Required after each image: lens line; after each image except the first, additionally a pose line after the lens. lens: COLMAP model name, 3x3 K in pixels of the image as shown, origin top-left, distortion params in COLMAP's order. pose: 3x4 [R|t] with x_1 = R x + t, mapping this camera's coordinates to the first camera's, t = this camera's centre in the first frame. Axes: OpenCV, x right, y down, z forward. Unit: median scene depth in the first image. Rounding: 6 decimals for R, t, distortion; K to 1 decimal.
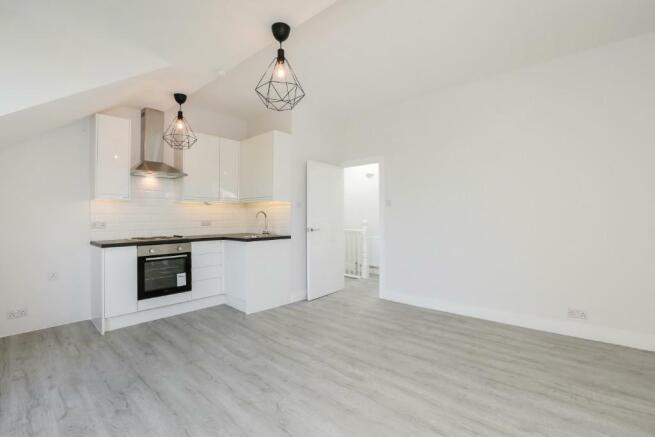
lens RADIAL K [[308.0, 0, 331.1], [0, 308.0, 215.5], [0, 0, 1]] dist [-0.055556, 0.018822]
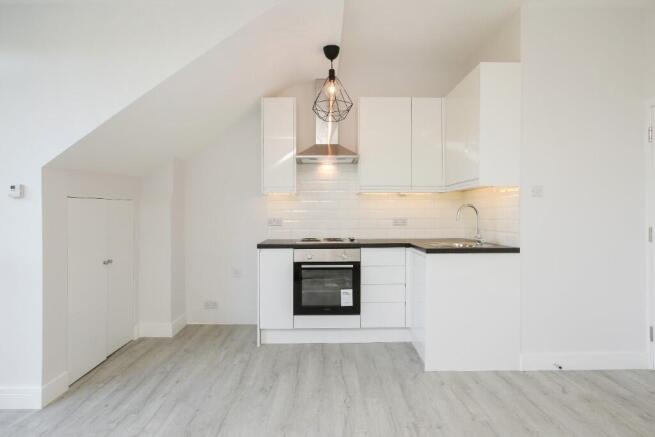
lens RADIAL K [[363.6, 0, 324.9], [0, 363.6, 215.3], [0, 0, 1]] dist [-0.075869, 0.048781]
pose [[0.666514, 0.005368, -0.745474, 0.143272], [0.000153, 0.999973, 0.007337, 0.003606], [0.745493, -0.005004, 0.666495, 0.404031]]
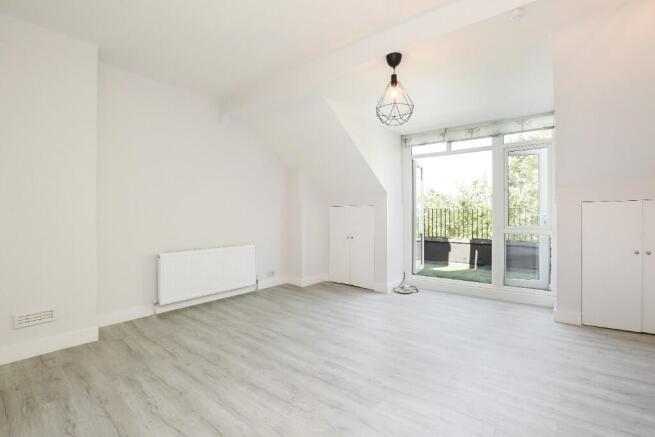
lens RADIAL K [[308.0, 0, 331.1], [0, 308.0, 215.5], [0, 0, 1]] dist [-0.055556, 0.018822]
pose [[-0.998937, 0.012309, -0.044414, 0.084611], [0.012094, 0.999914, 0.005097, -0.001029], [0.044473, 0.004555, -0.999000, 1.423383]]
